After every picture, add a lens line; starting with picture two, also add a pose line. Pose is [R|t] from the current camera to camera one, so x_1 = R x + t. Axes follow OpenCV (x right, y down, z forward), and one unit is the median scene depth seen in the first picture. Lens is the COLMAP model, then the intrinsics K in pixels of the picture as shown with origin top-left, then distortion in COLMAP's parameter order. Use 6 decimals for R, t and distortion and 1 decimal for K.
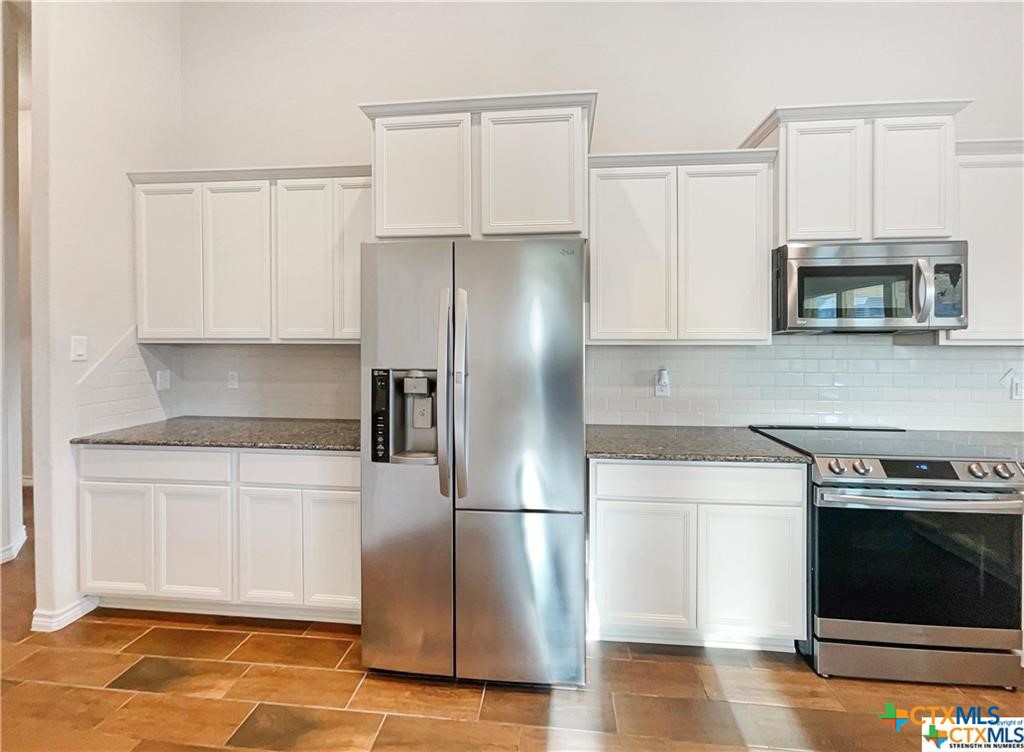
lens RADIAL K [[438.3, 0, 516.8], [0, 438.3, 346.8], [0, 0, 1]] dist [0.002392, -0.000530]
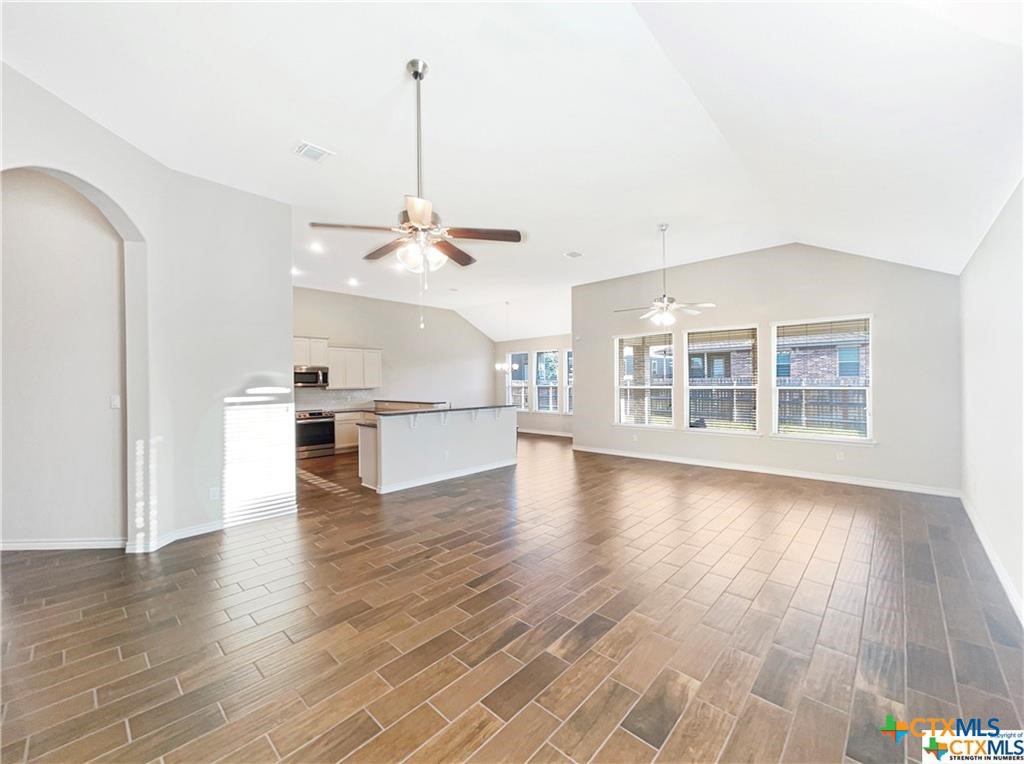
lens RADIAL K [[405.5, 0, 512.0], [0, 405.5, 382.0], [0, 0, 1]] dist [0.000338, -0.000022]
pose [[0.614289, -0.011009, 0.789004, -1.244947], [0.017664, 0.999844, 0.000198, -0.049084], [-0.788883, 0.013815, 0.614388, -3.301293]]
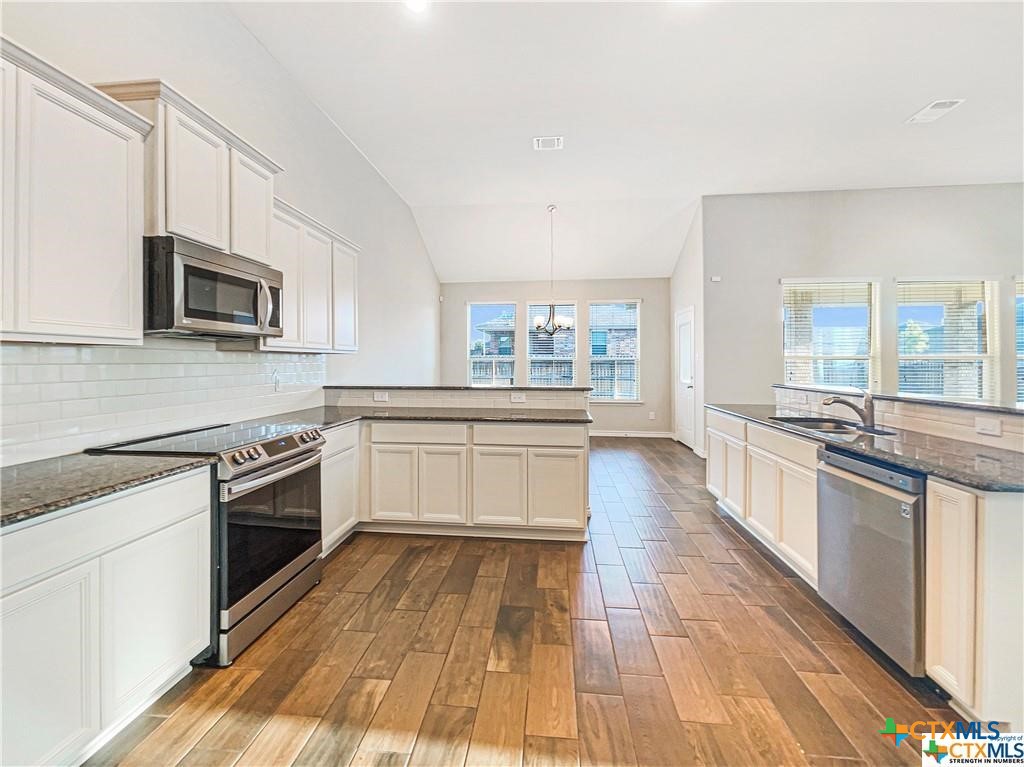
lens RADIAL K [[439.6, 0, 507.6], [0, 439.6, 359.6], [0, 0, 1]] dist [0.014591, 0.000249]
pose [[0.015903, 0.002826, 0.999870, -0.311597], [0.009816, 0.999947, -0.002982, 0.036267], [-0.999825, 0.009862, 0.015875, 0.290404]]
